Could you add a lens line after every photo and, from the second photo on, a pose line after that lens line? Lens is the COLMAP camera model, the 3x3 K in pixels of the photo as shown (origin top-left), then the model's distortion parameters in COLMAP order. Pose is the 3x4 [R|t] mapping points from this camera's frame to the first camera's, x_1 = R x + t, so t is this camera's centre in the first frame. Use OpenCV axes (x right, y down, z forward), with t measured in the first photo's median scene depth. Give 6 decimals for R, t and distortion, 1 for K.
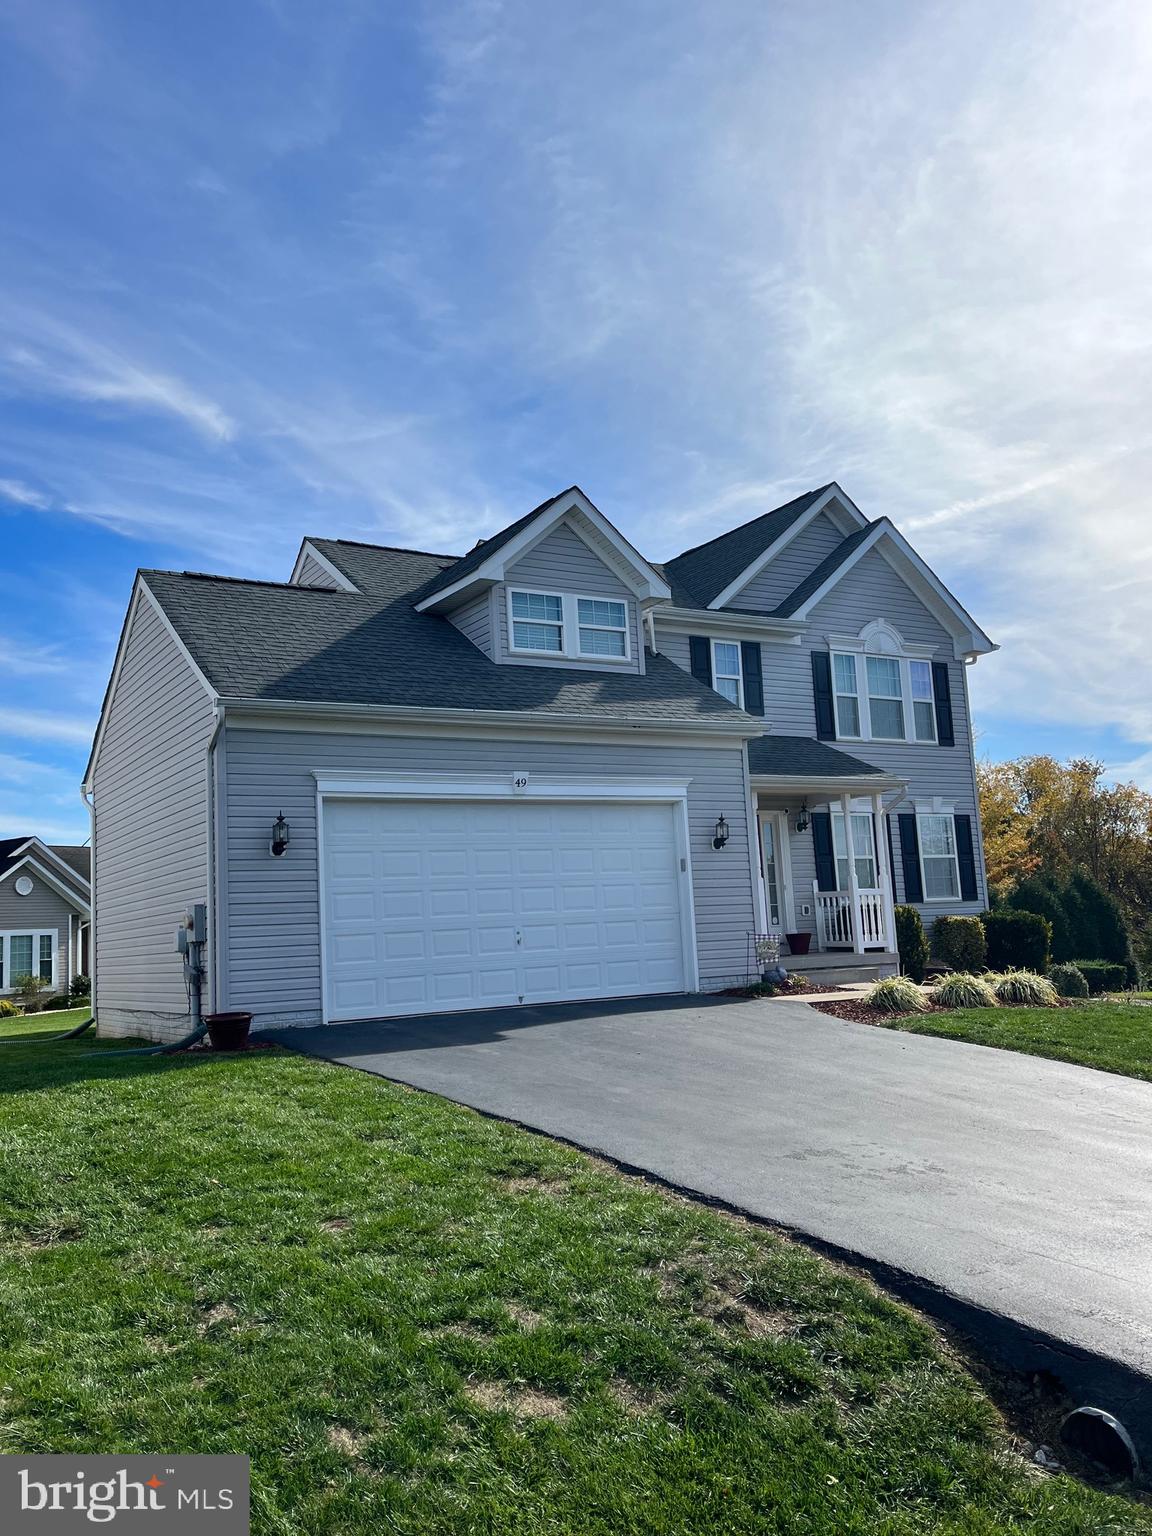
lens RADIAL K [[1267.1, 0, 578.4], [0, 1267.1, 763.8], [0, 0, 1]] dist [0.004478, -0.000790]
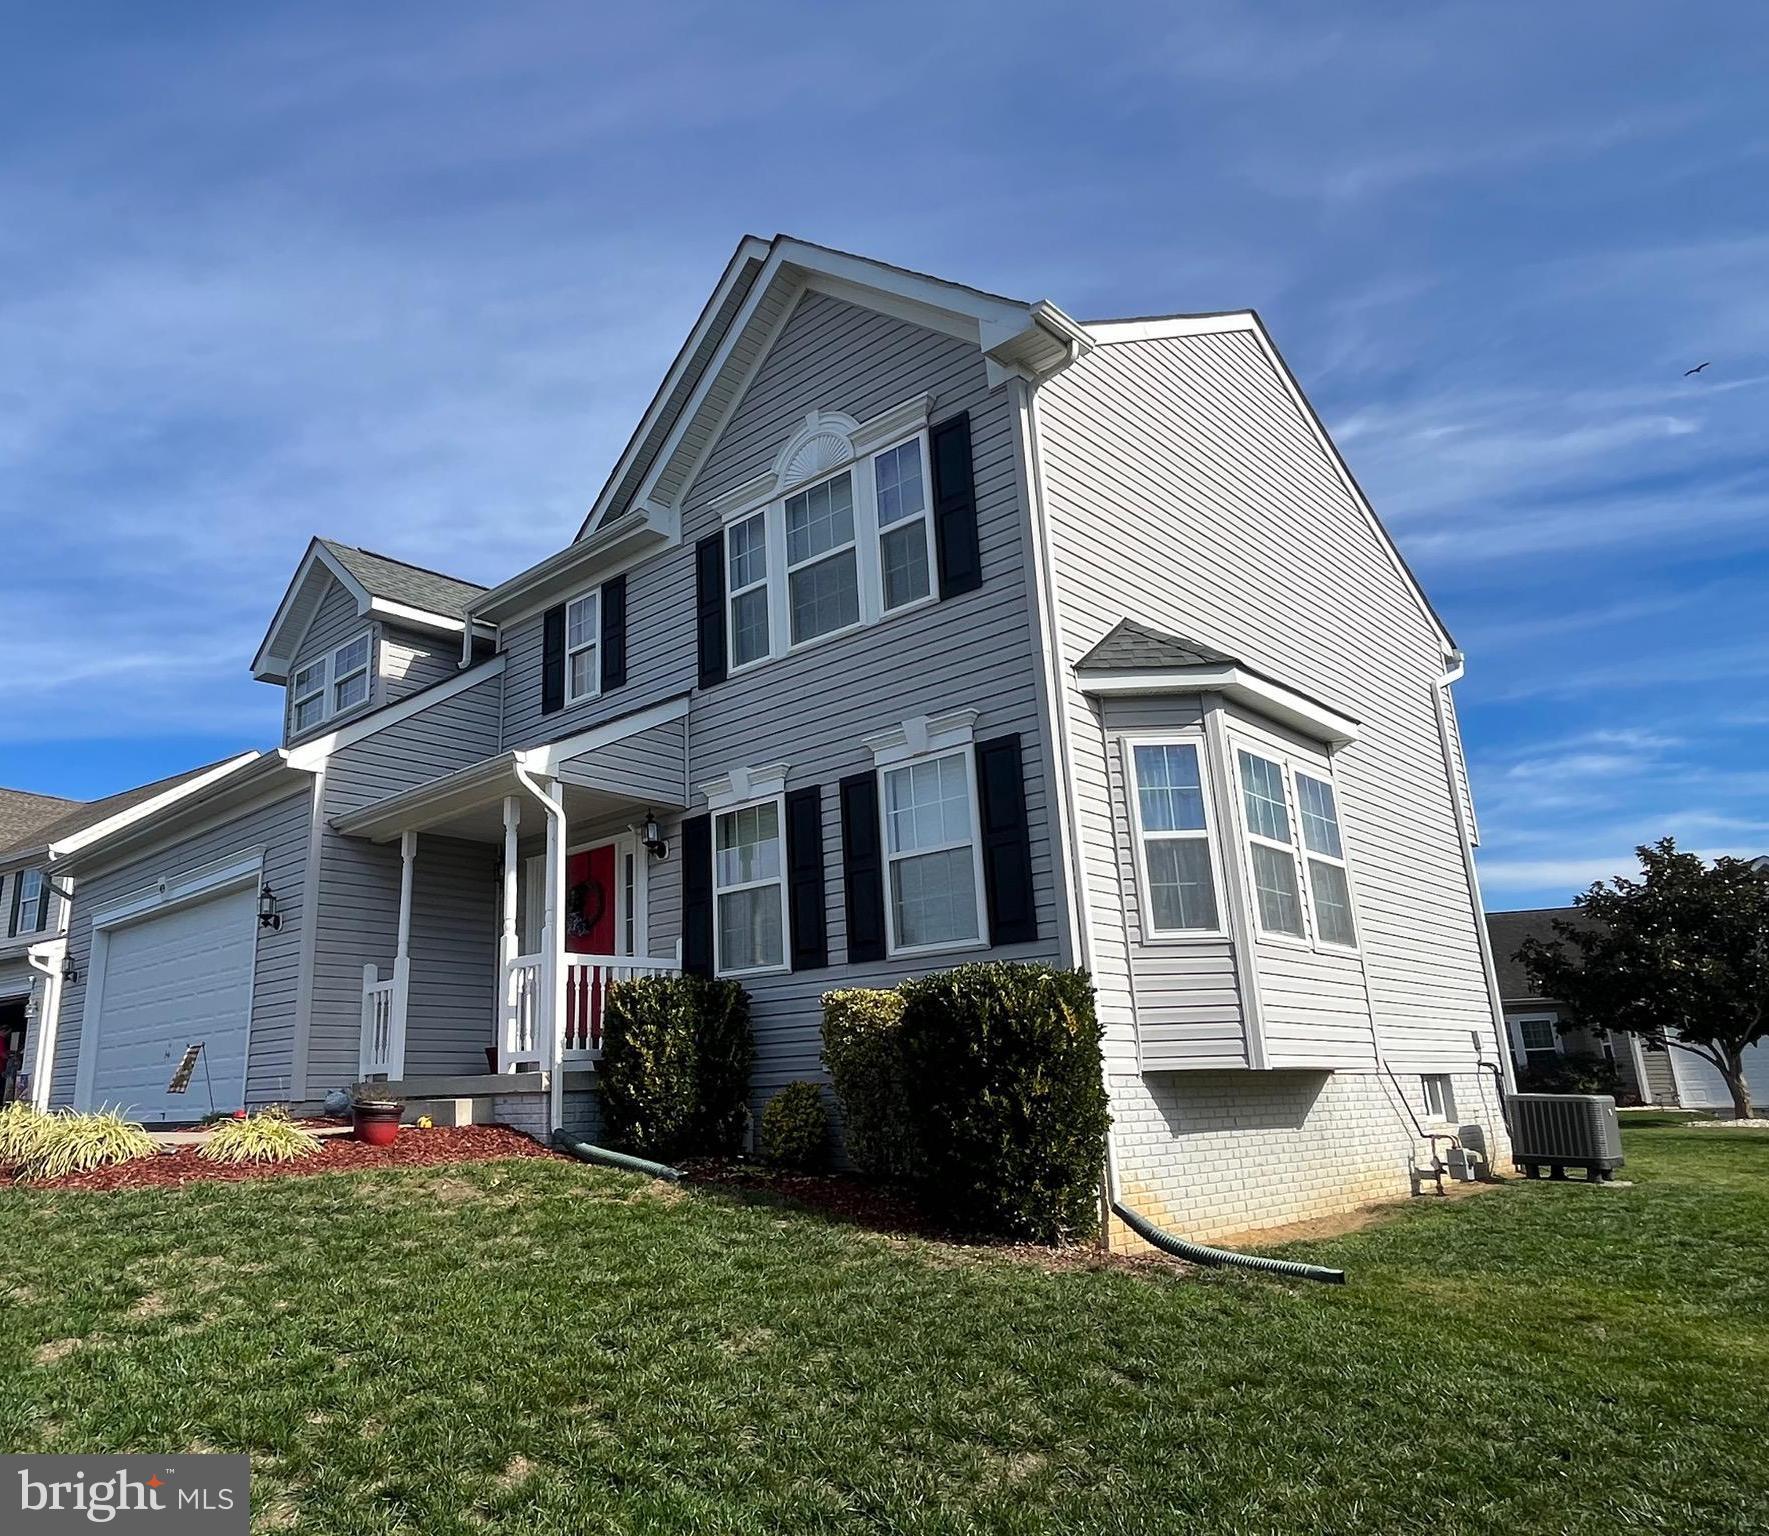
lens RADIAL K [[1244.2, 0, 802.3], [0, 1244.2, 749.7], [0, 0, 1]] dist [-0.008813, -0.008539]
pose [[0.242658, -0.218141, -0.945268, 0.725176], [0.152970, 0.970805, -0.184765, 0.118115], [0.957976, -0.099763, 0.268942, 0.892023]]
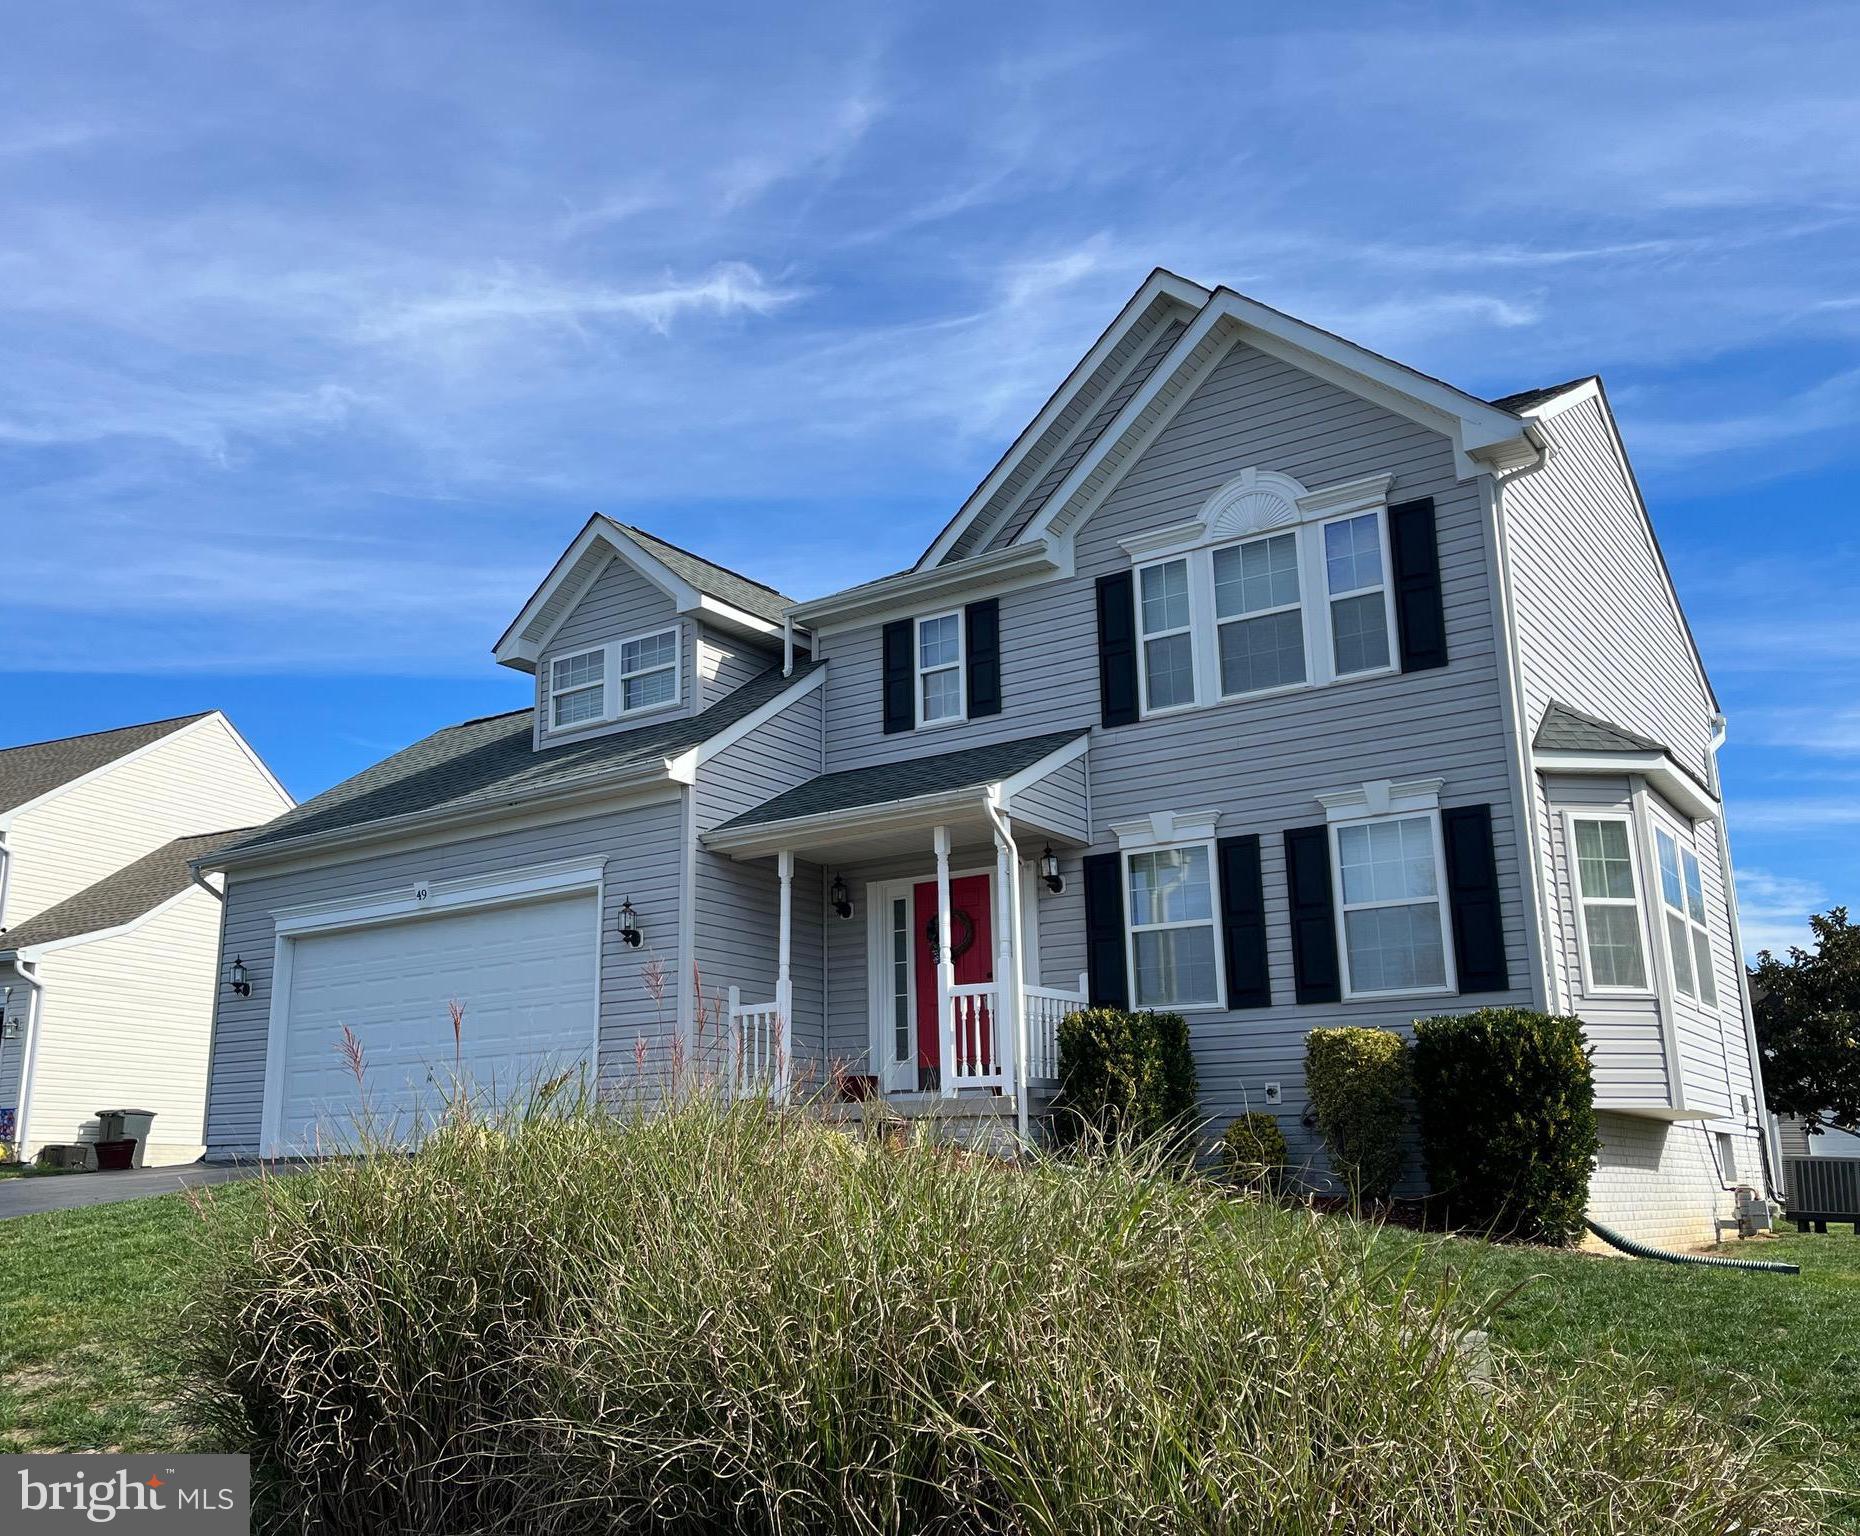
lens RADIAL K [[1649.0, 0, 924.3], [0, 1649.0, 768.1], [0, 0, 1]] dist [0.040392, -0.023212]
pose [[0.402969, -0.175043, -0.898318, 0.827587], [0.117704, 0.983300, -0.138802, 0.093594], [0.907613, -0.049803, 0.416843, 0.613582]]
